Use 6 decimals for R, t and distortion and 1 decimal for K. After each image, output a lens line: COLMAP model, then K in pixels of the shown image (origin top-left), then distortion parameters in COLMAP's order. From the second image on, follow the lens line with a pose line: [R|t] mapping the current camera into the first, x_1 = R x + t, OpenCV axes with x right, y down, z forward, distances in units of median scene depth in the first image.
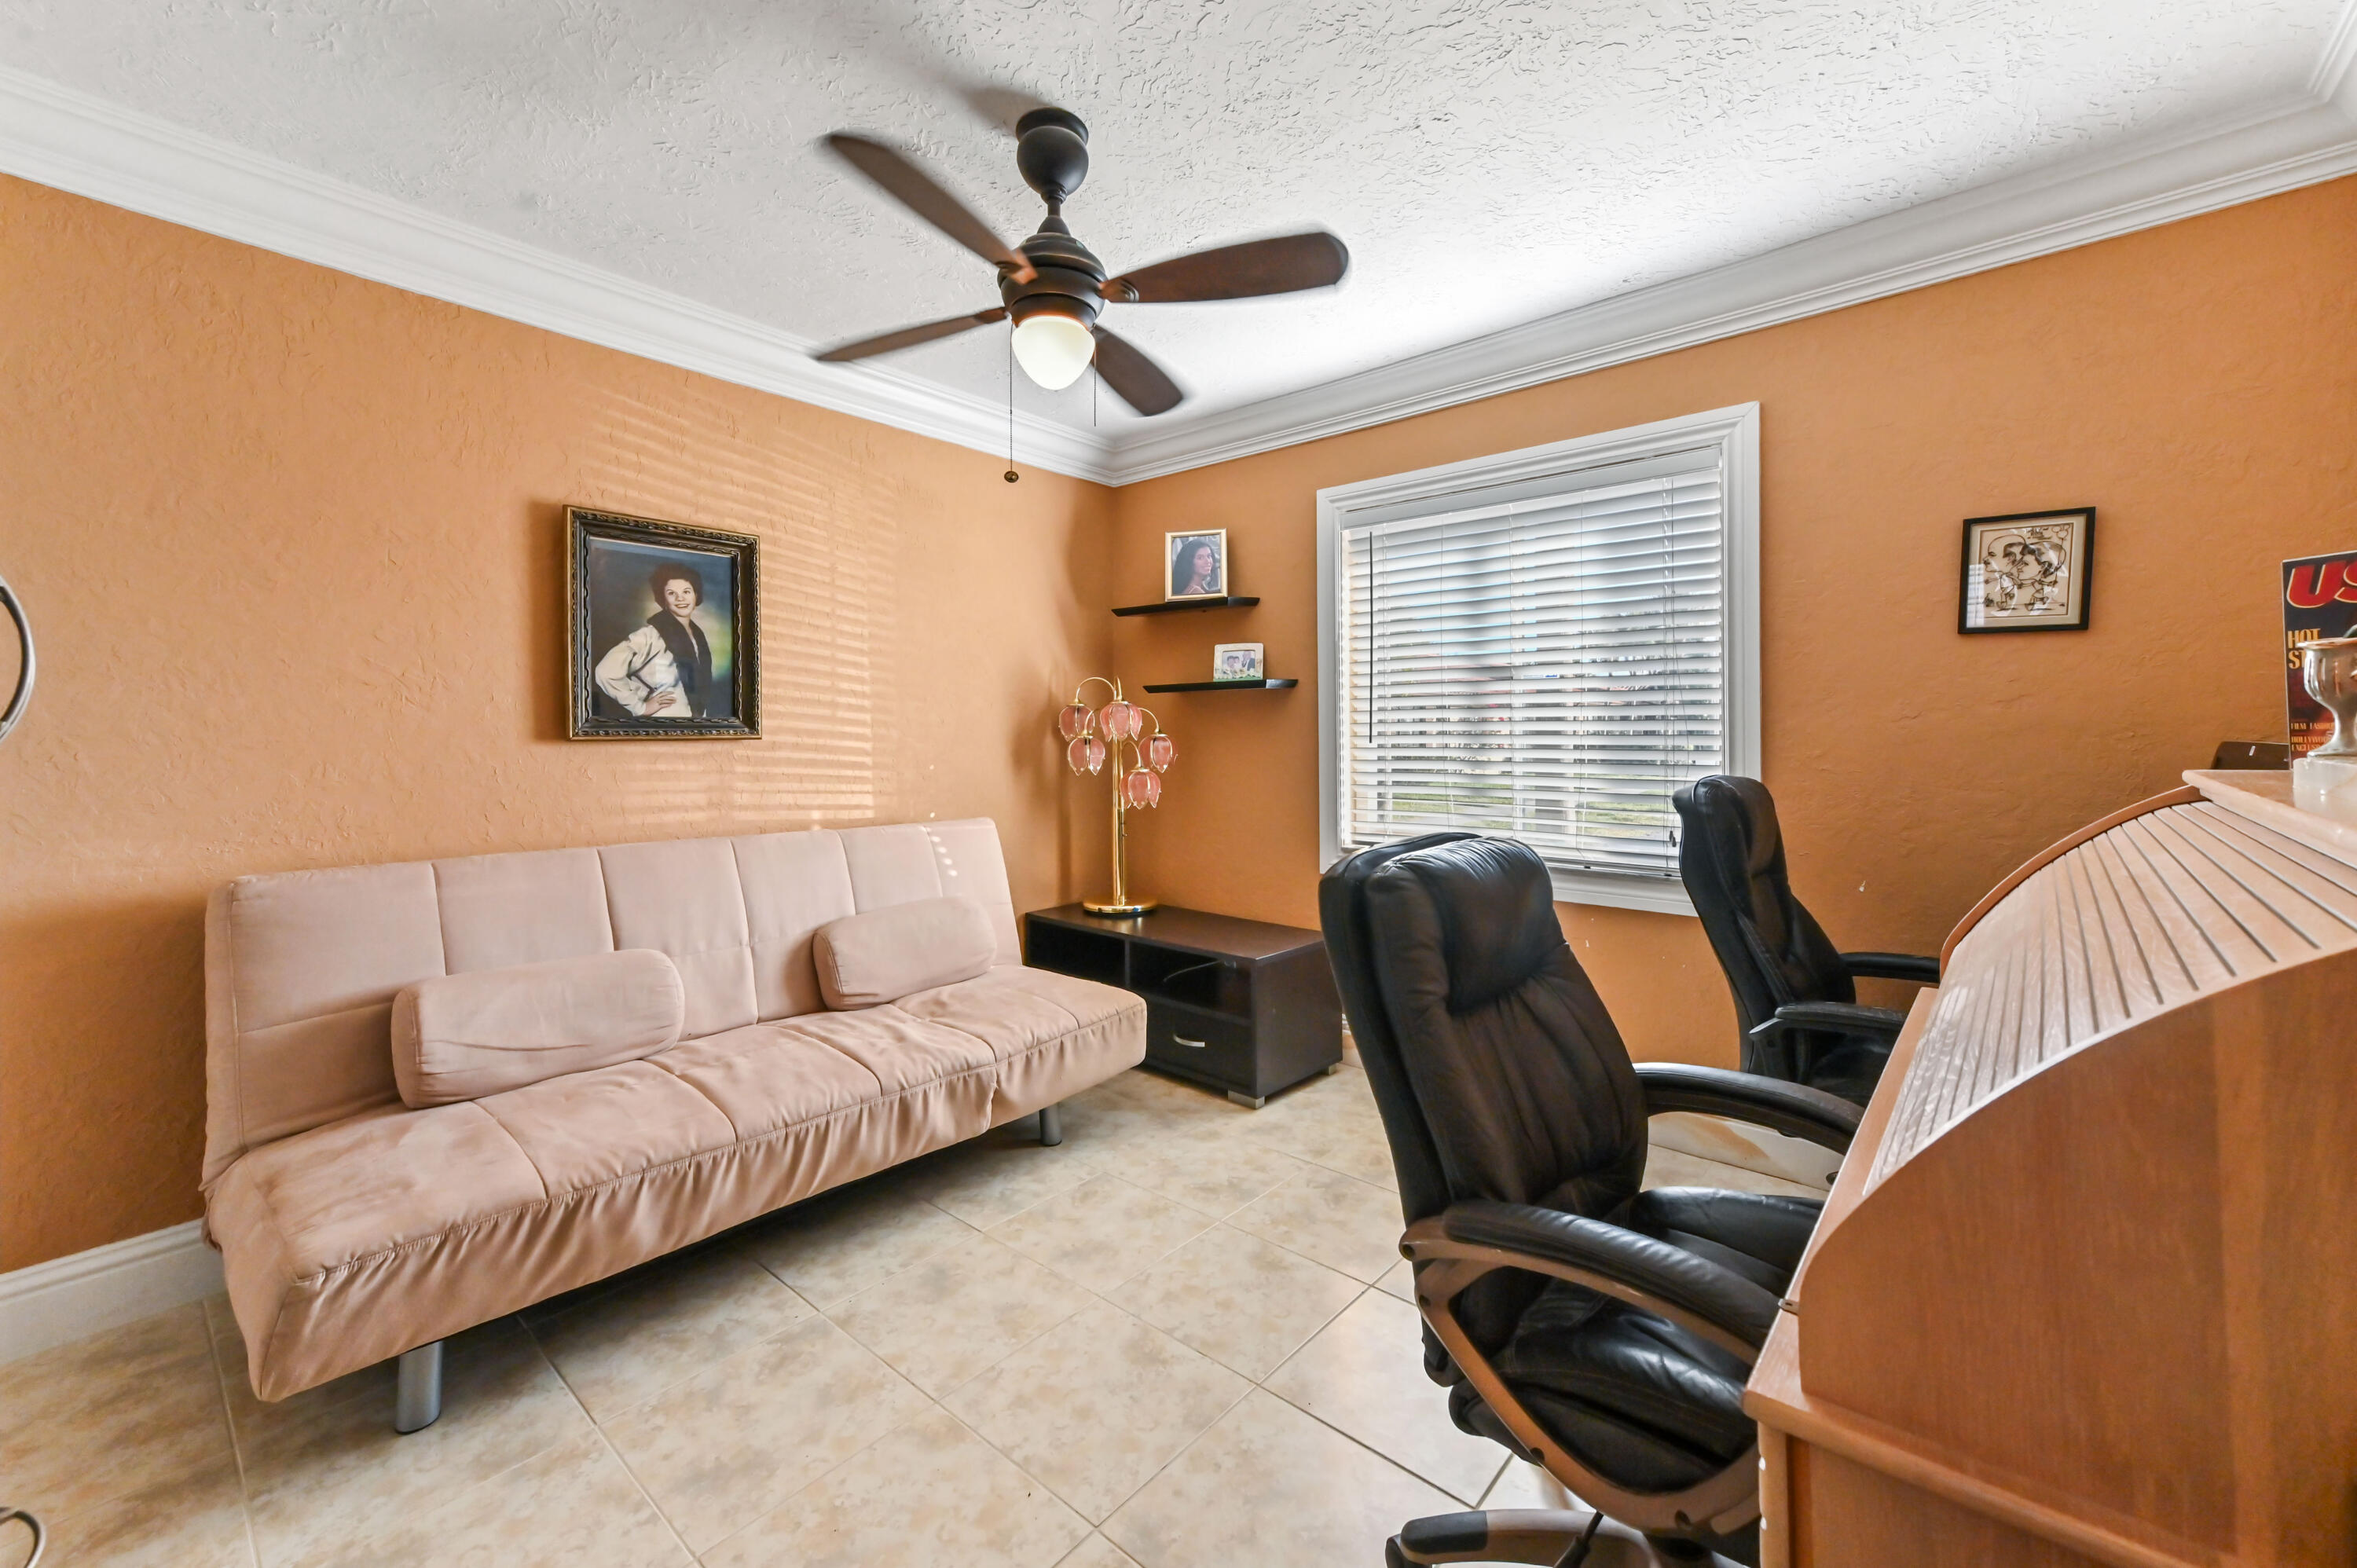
lens RADIAL K [[940.5, 0, 1181.8], [0, 940.5, 716.0], [0, 0, 1]] dist [0.012058, -0.000189]
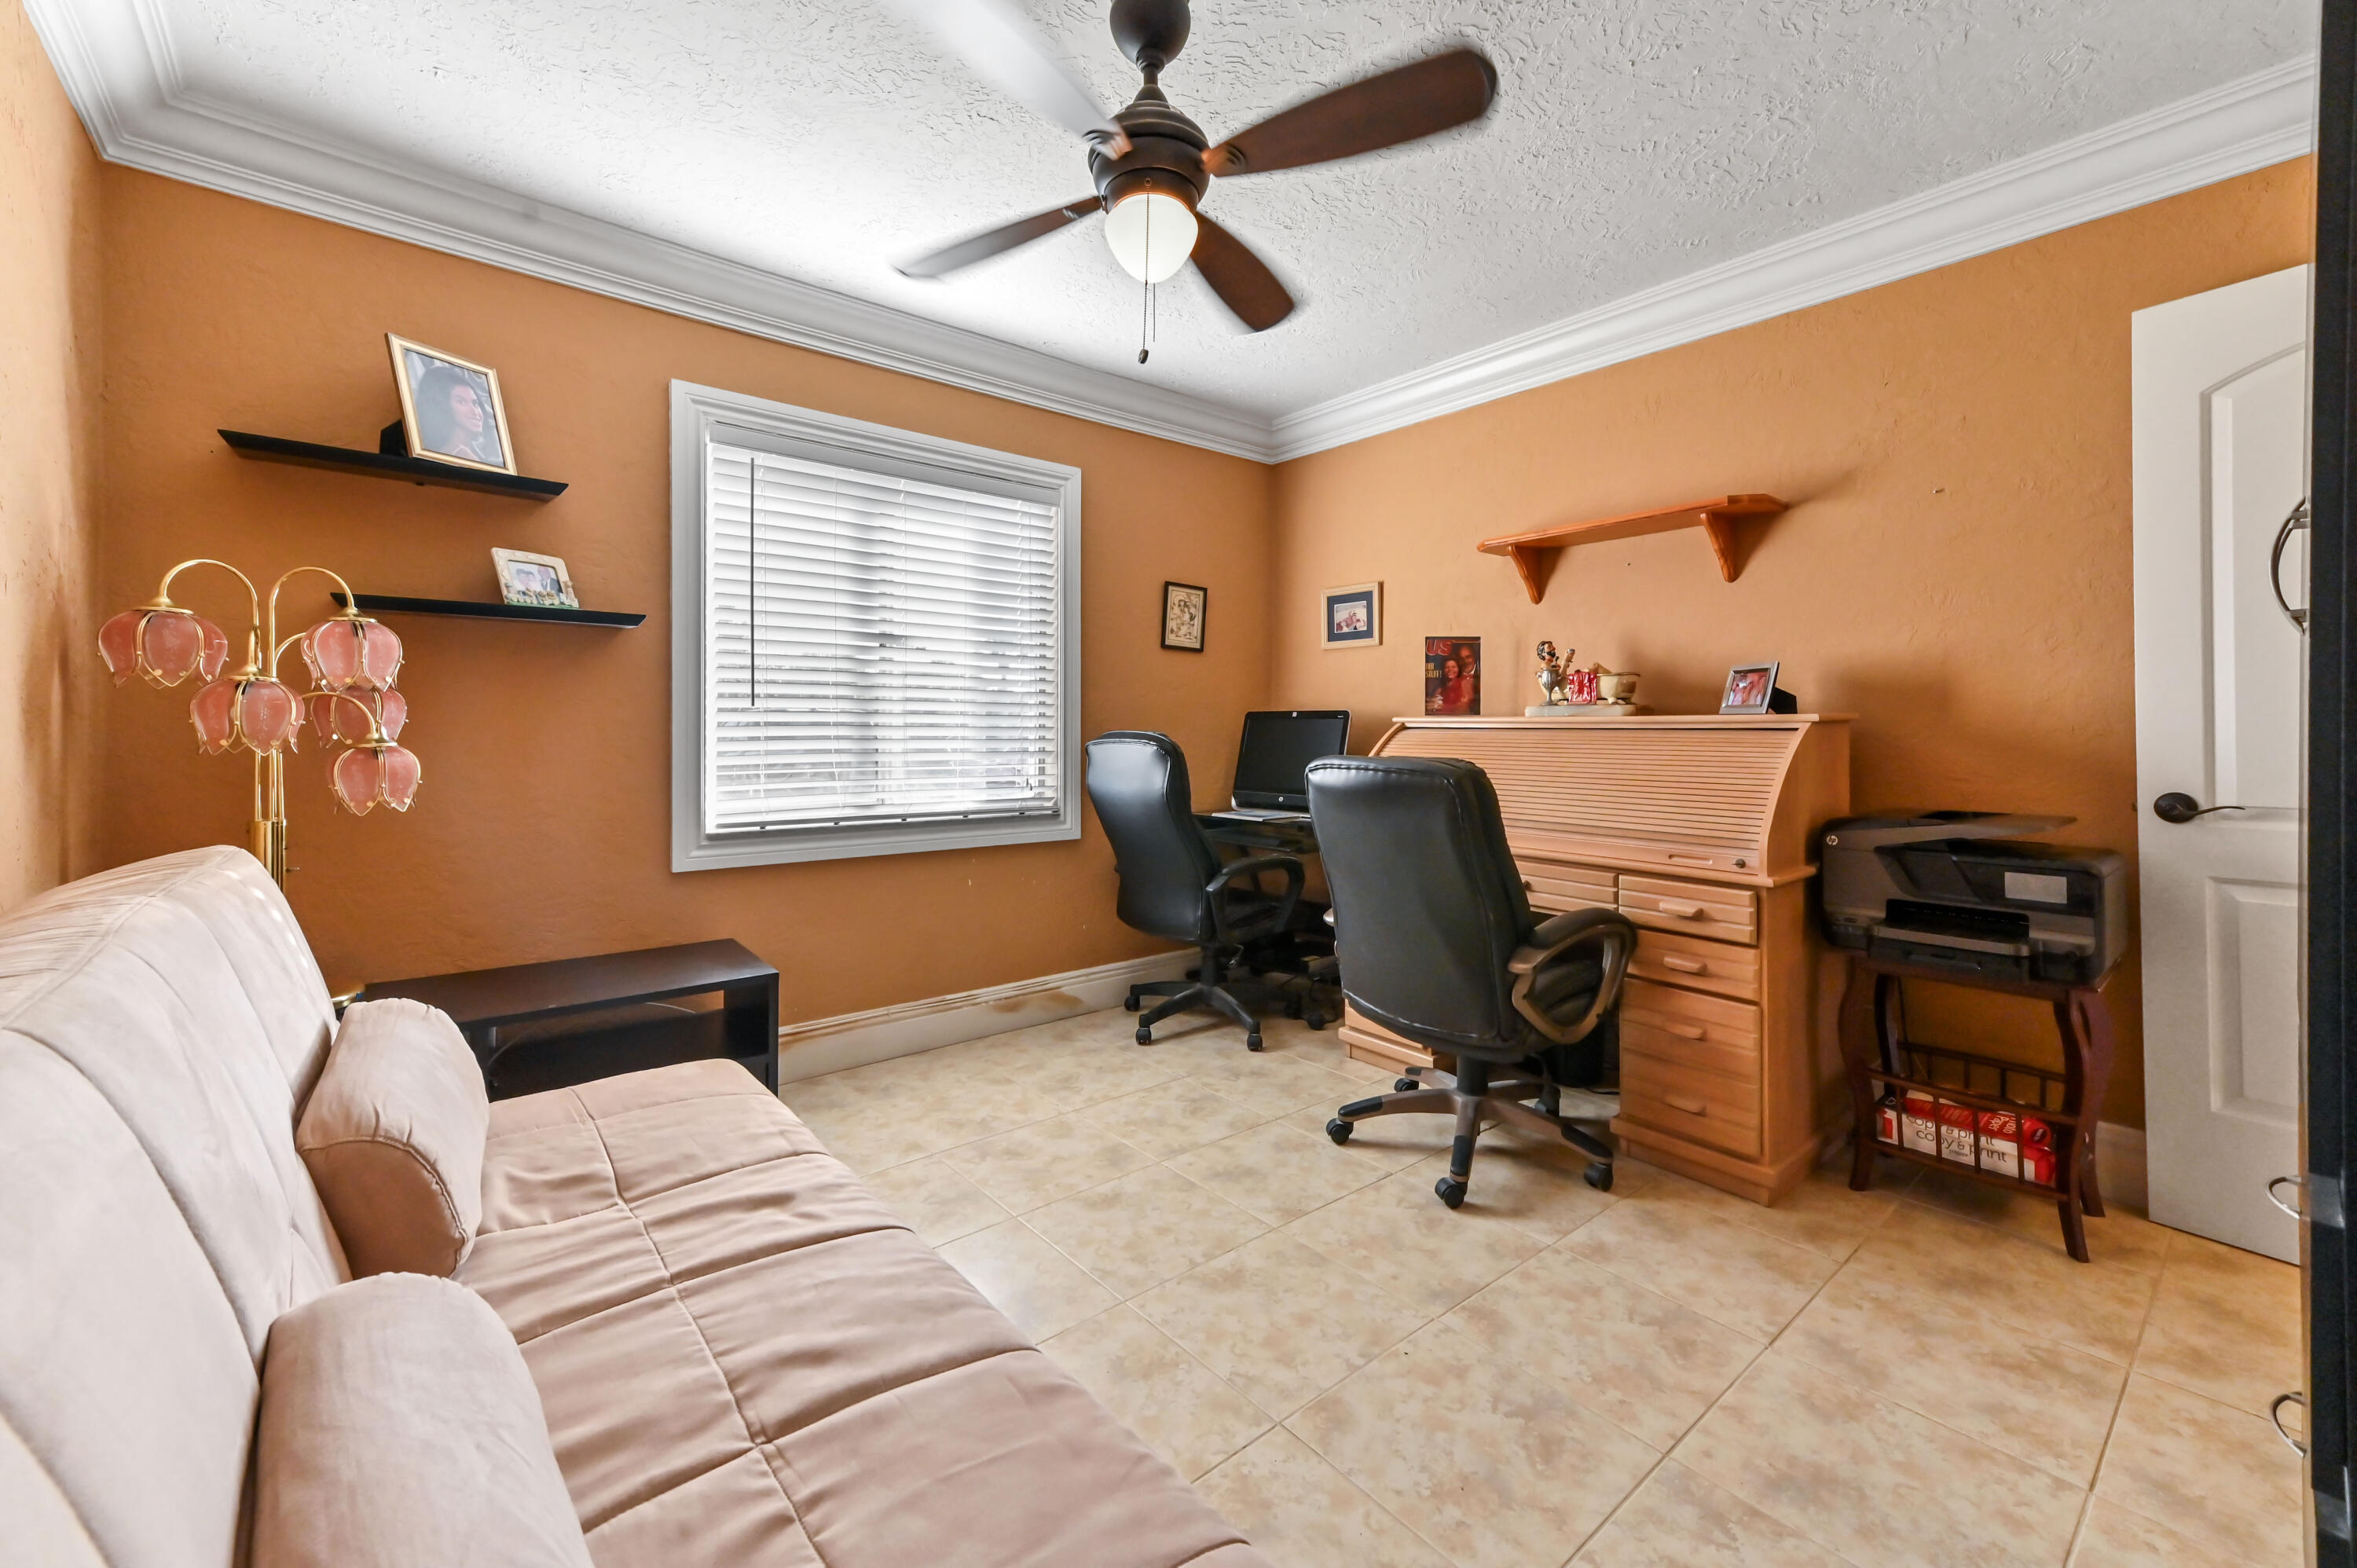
lens RADIAL K [[940.5, 0, 1181.8], [0, 940.5, 716.0], [0, 0, 1]] dist [0.012058, -0.000189]
pose [[0.159841, 0.019614, 0.986948, -0.857650], [-0.023381, 0.999597, -0.016079, 0.063266], [-0.986866, -0.020506, 0.160235, 0.715811]]
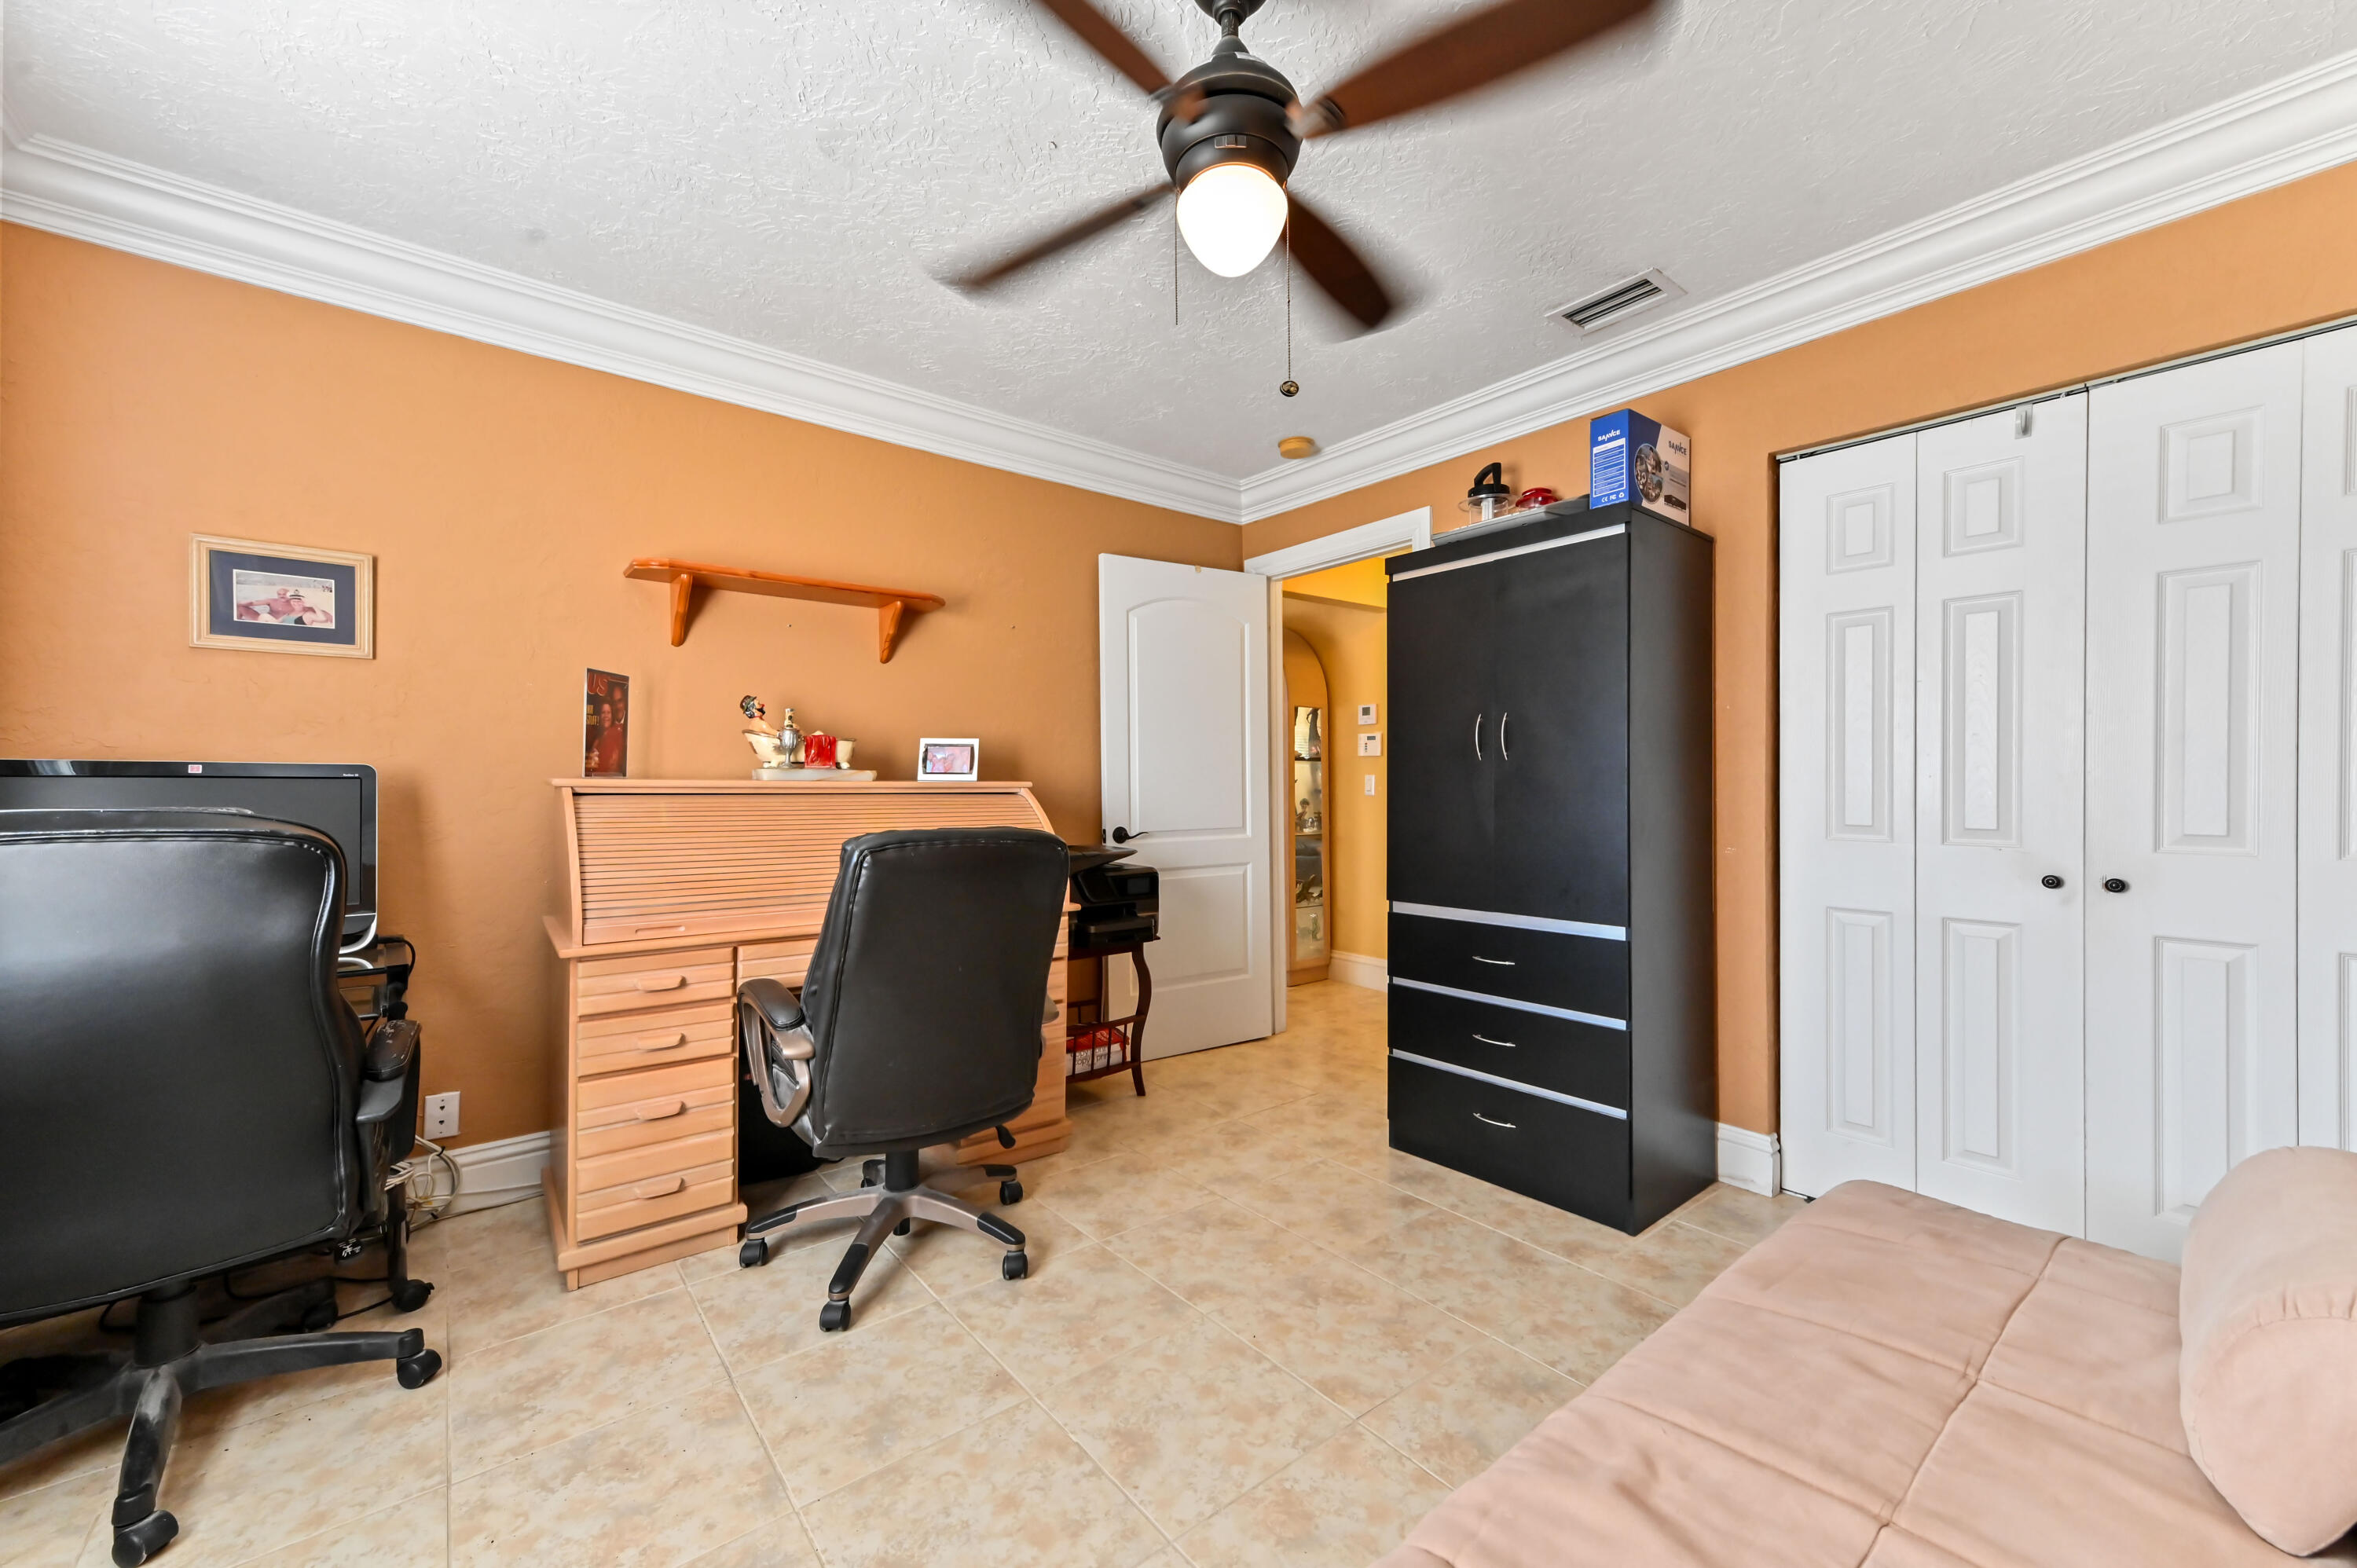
lens RADIAL K [[915.4, 0, 1186.8], [0, 915.4, 769.6], [0, 0, 1]] dist [0.014999, -0.000019]
pose [[-0.983460, 0.008873, 0.180908, -0.198509], [0.001238, 0.999105, -0.042276, 0.067431], [-0.181121, -0.041353, -0.982591, 1.486753]]
